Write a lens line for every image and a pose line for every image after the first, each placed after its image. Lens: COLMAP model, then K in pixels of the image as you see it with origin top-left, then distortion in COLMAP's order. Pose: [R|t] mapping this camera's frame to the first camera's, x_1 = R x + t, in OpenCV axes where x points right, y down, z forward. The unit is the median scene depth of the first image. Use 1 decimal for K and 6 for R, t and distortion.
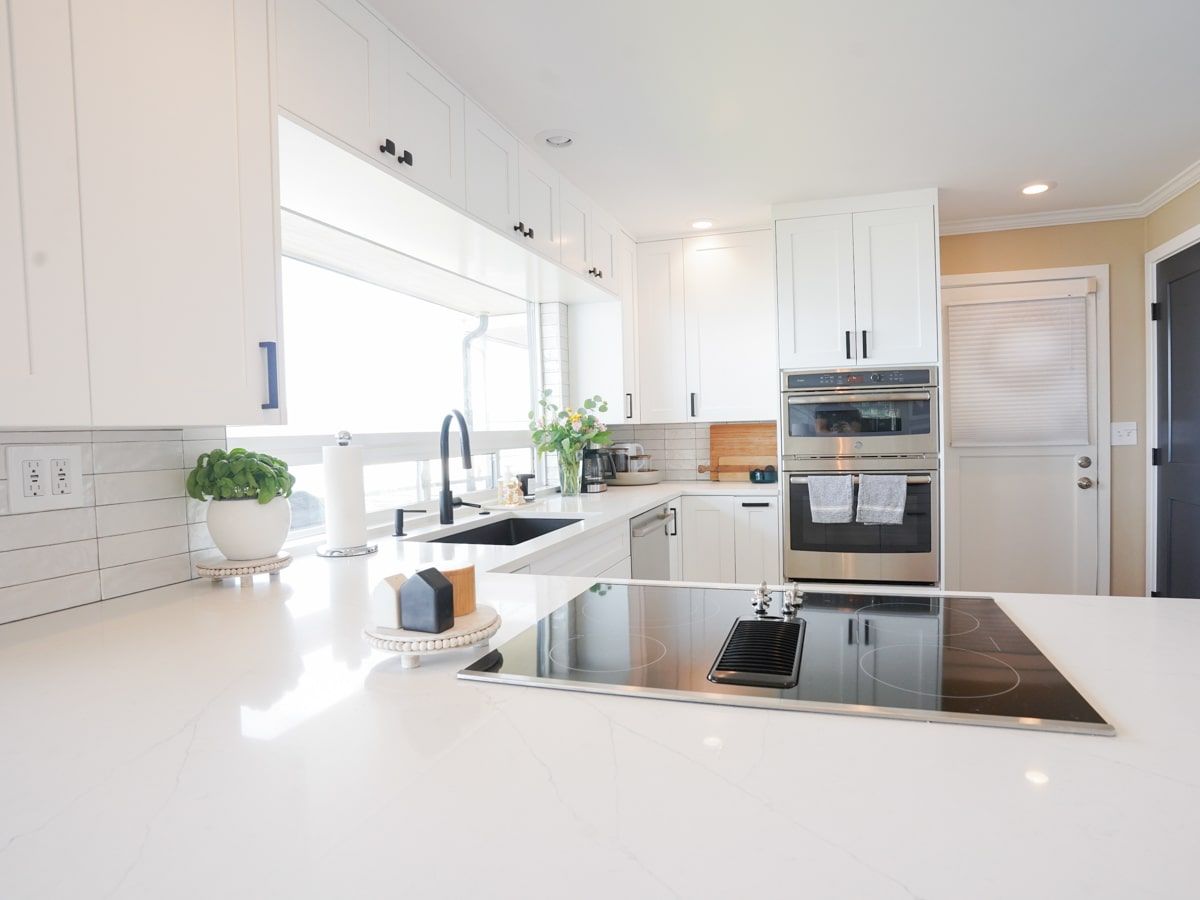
lens RADIAL K [[663.2, 0, 651.3], [0, 663.2, 453.2], [0, 0, 1]] dist [-0.062311, 0.032049]
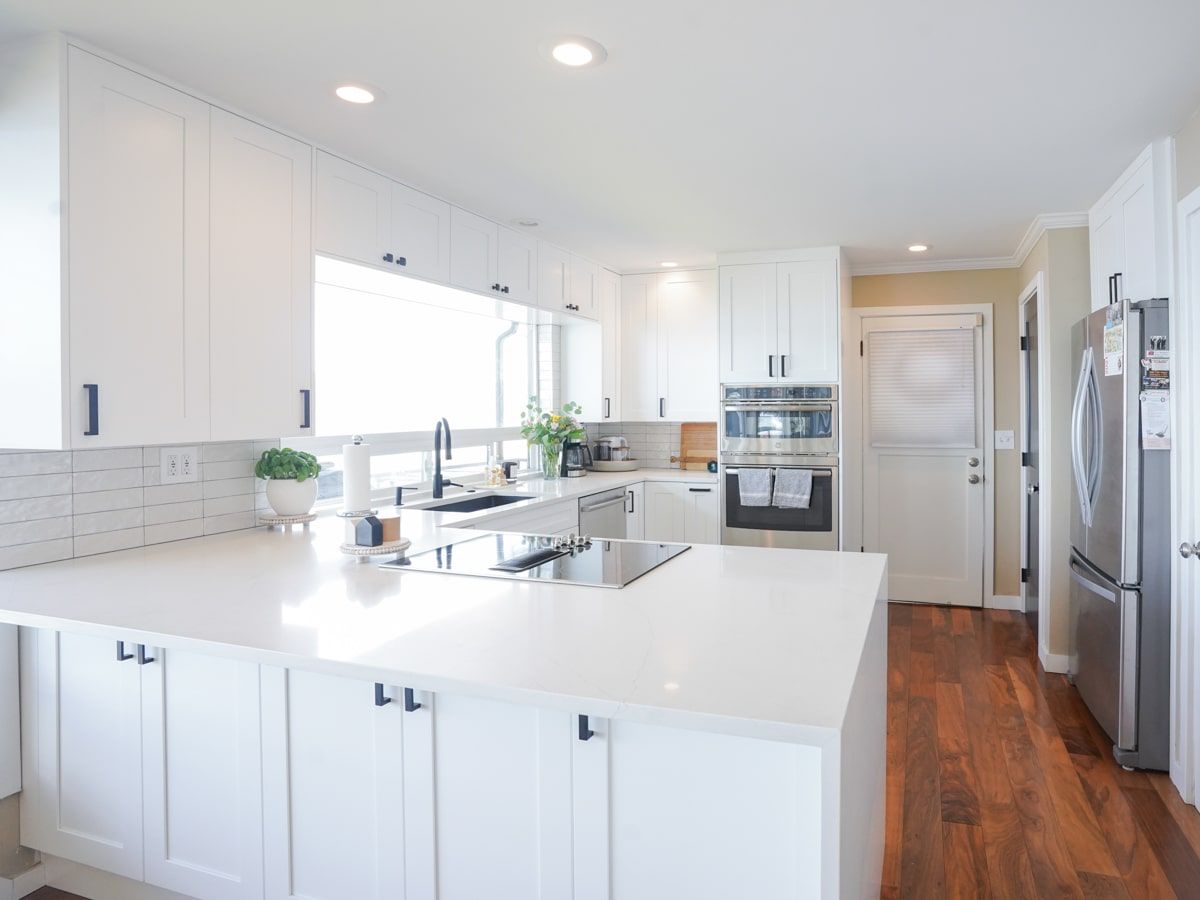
lens RADIAL K [[676.6, 0, 725.3], [0, 676.6, 418.1], [0, 0, 1]] dist [-0.057698, 0.027721]
pose [[0.999711, 0.023998, 0.001440, 0.210845], [-0.023957, 0.999432, -0.023713, -0.030893], [-0.002008, 0.023672, 0.999718, -0.306365]]
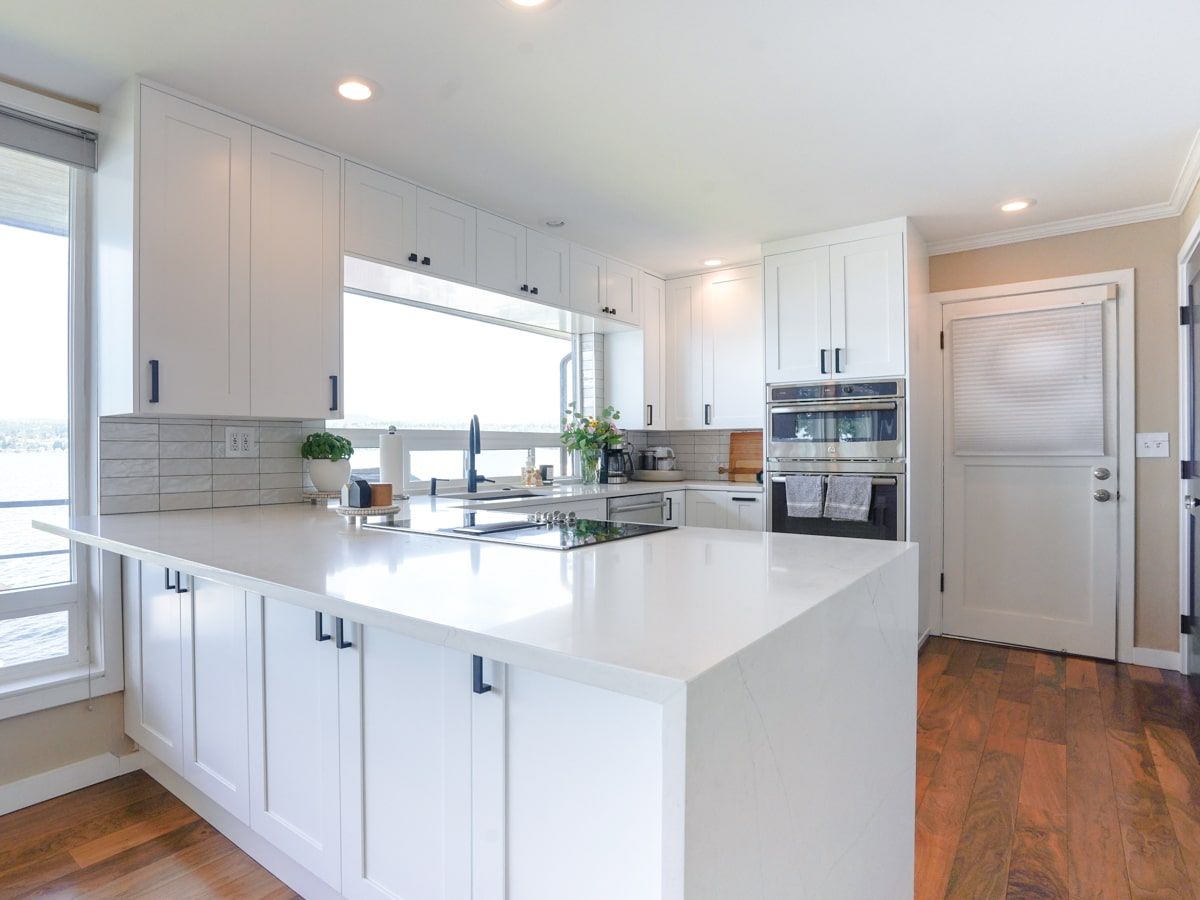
lens RADIAL K [[665.5, 0, 562.1], [0, 665.5, 459.8], [0, 0, 1]] dist [-0.059193, 0.040044]
pose [[0.930998, 0.026526, -0.364059, 0.298018], [-0.031121, 0.999493, -0.006760, 0.027354], [0.363695, 0.017624, 0.931351, -0.224041]]
